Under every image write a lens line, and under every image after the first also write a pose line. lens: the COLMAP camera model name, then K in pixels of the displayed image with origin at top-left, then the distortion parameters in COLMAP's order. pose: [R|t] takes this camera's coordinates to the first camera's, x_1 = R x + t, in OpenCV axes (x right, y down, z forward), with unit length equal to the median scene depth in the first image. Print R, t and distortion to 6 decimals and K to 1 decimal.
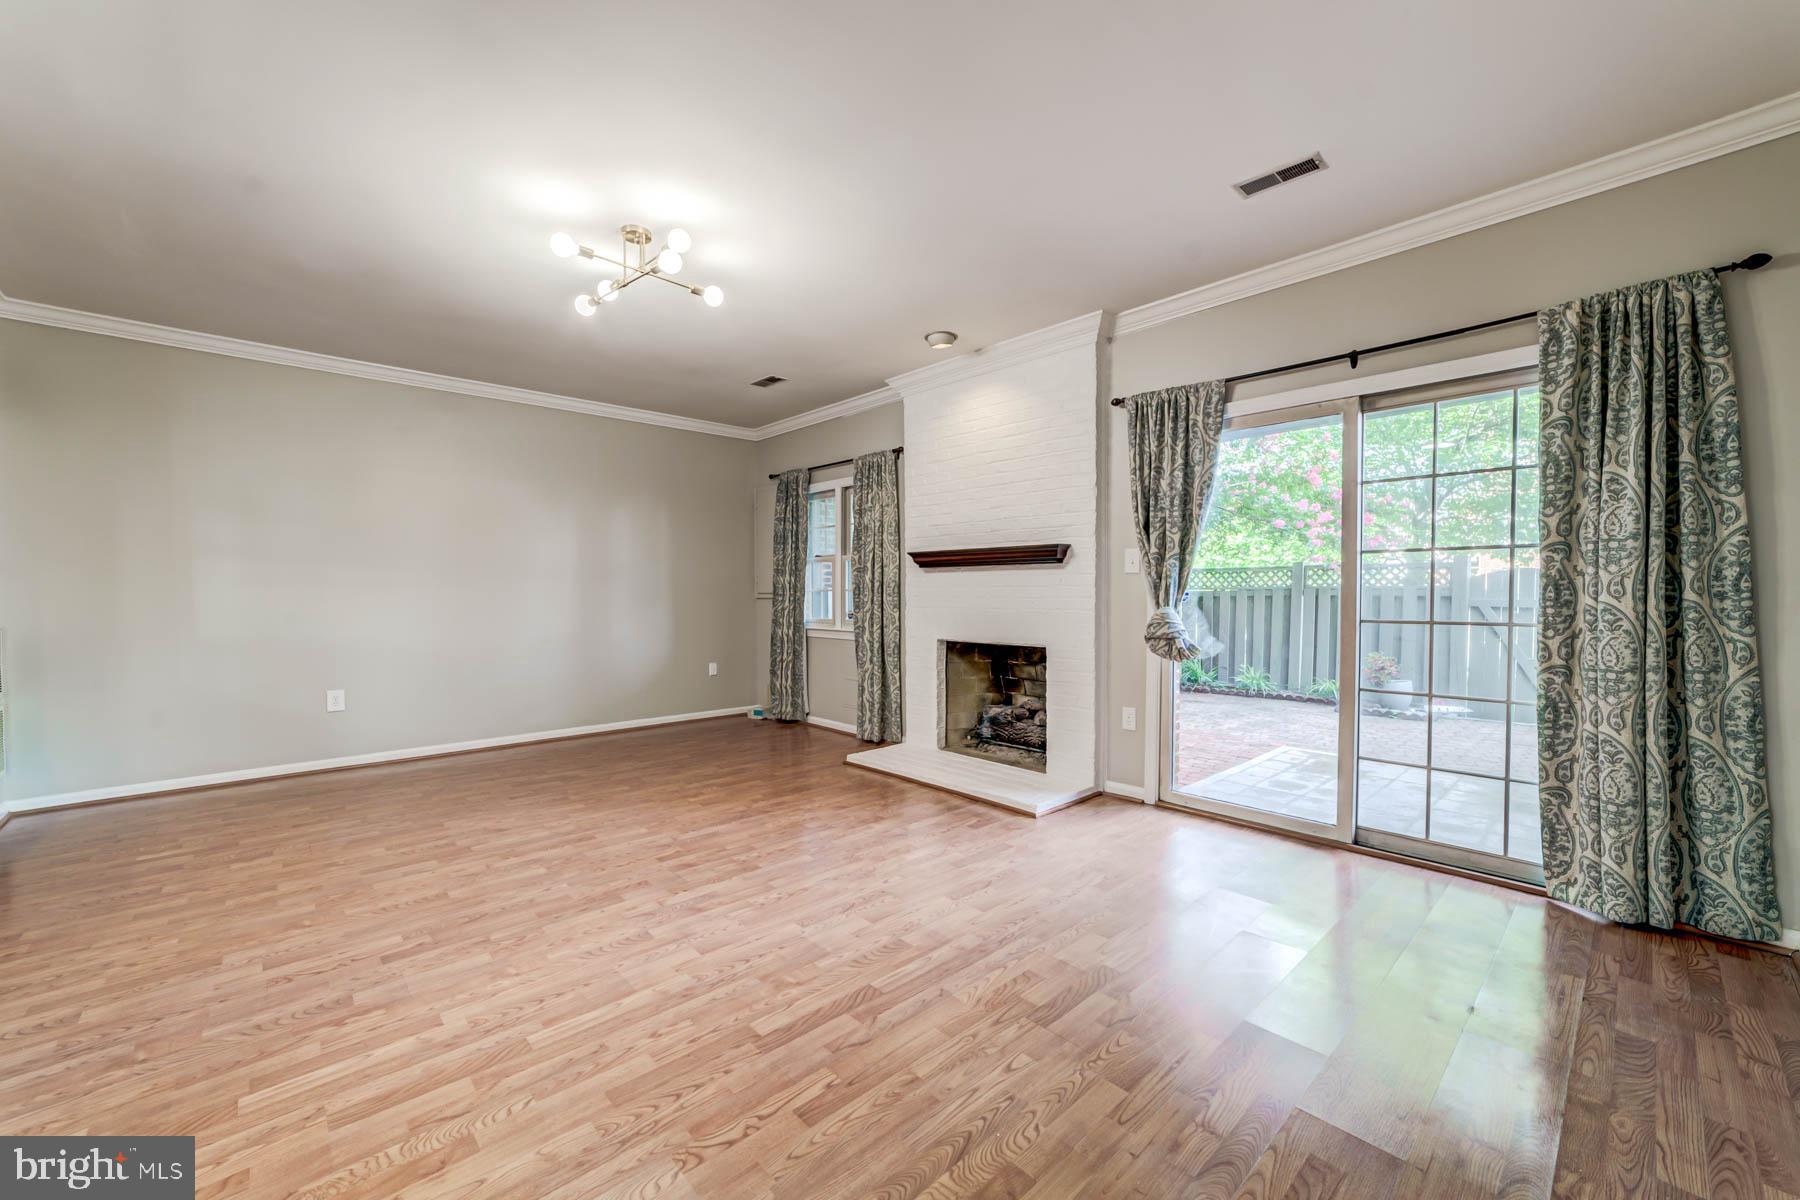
lens RADIAL K [[701.6, 0, 912.7], [0, 701.6, 603.5], [0, 0, 1]] dist [-0.001616, 0.000005]
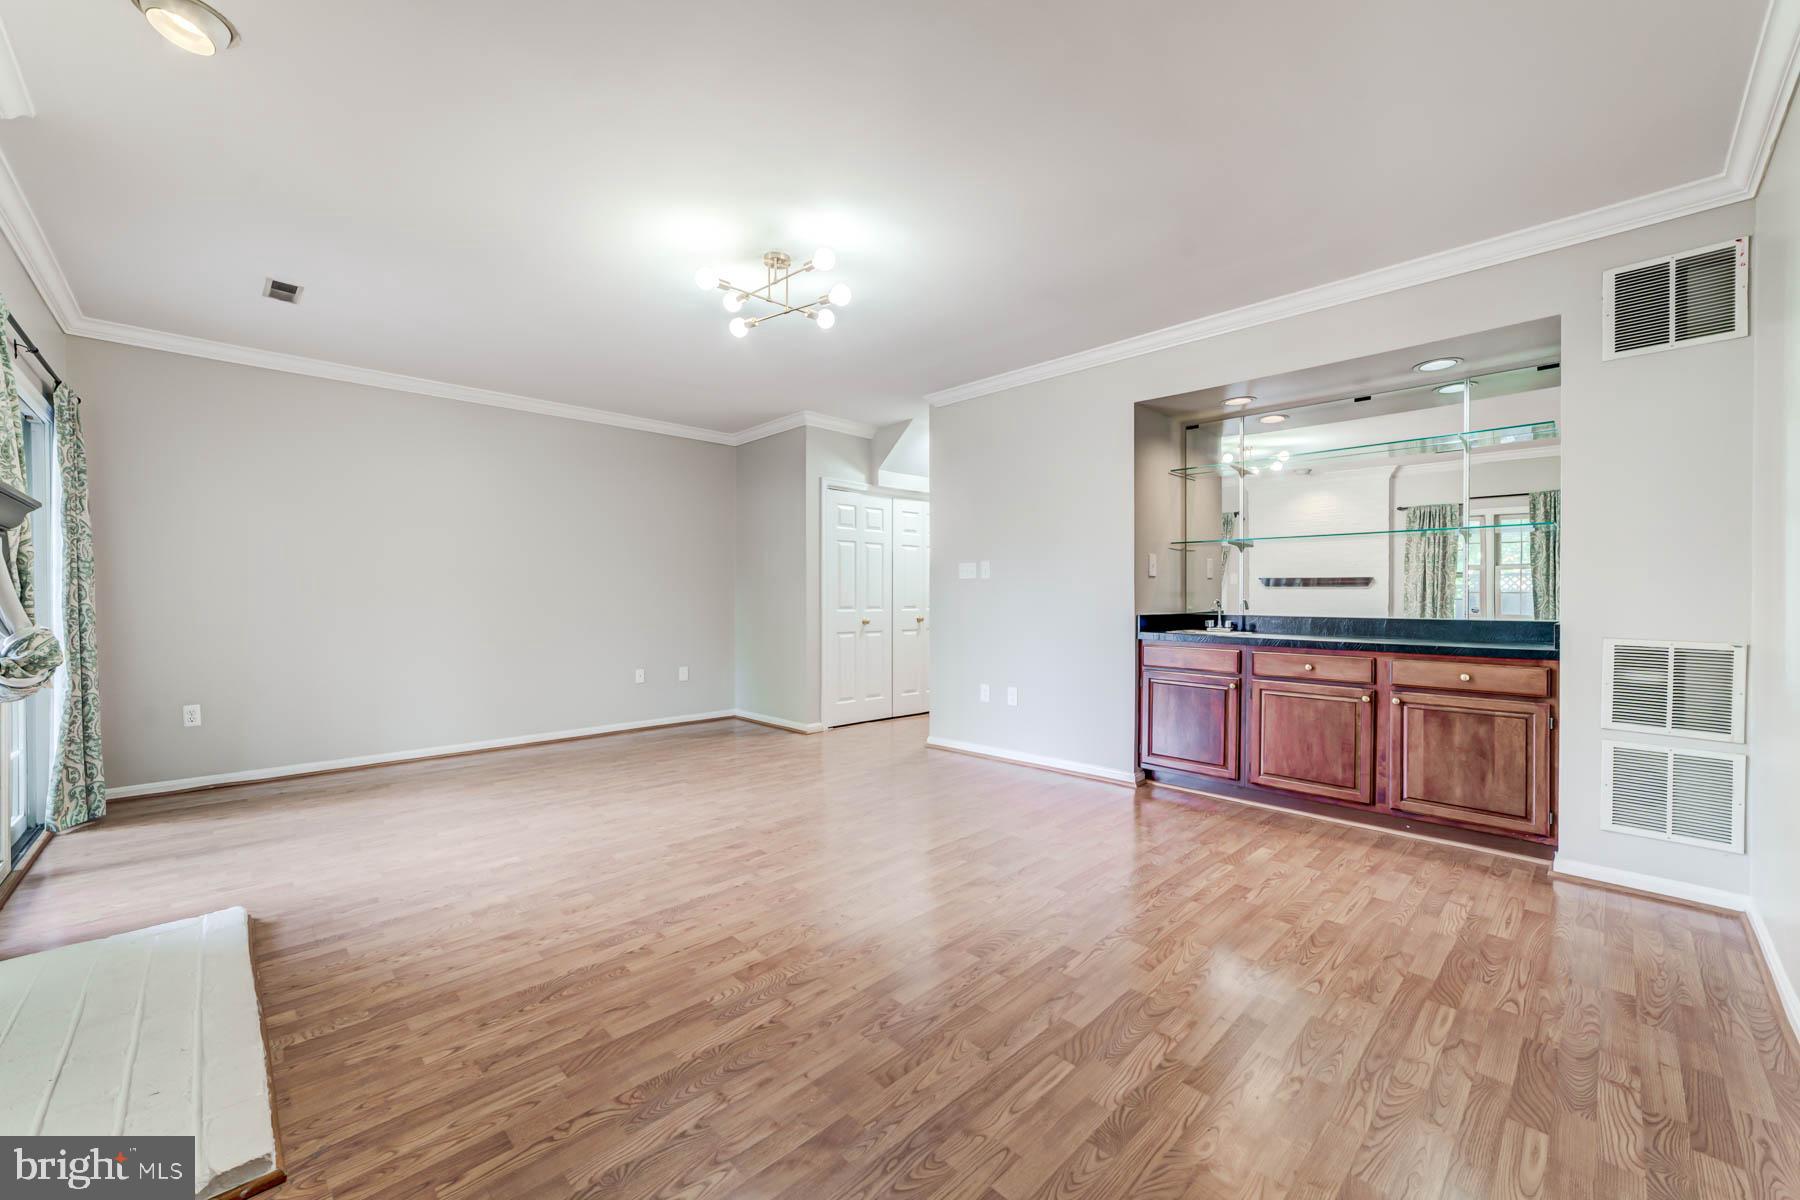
lens RADIAL K [[701.6, 0, 912.7], [0, 701.6, 603.5], [0, 0, 1]] dist [-0.001616, 0.000005]
pose [[-0.999630, 0.004140, -0.026894, -0.527349], [0.003346, 0.999559, 0.029501, -0.031507], [0.027004, 0.029400, -0.999203, 1.925190]]
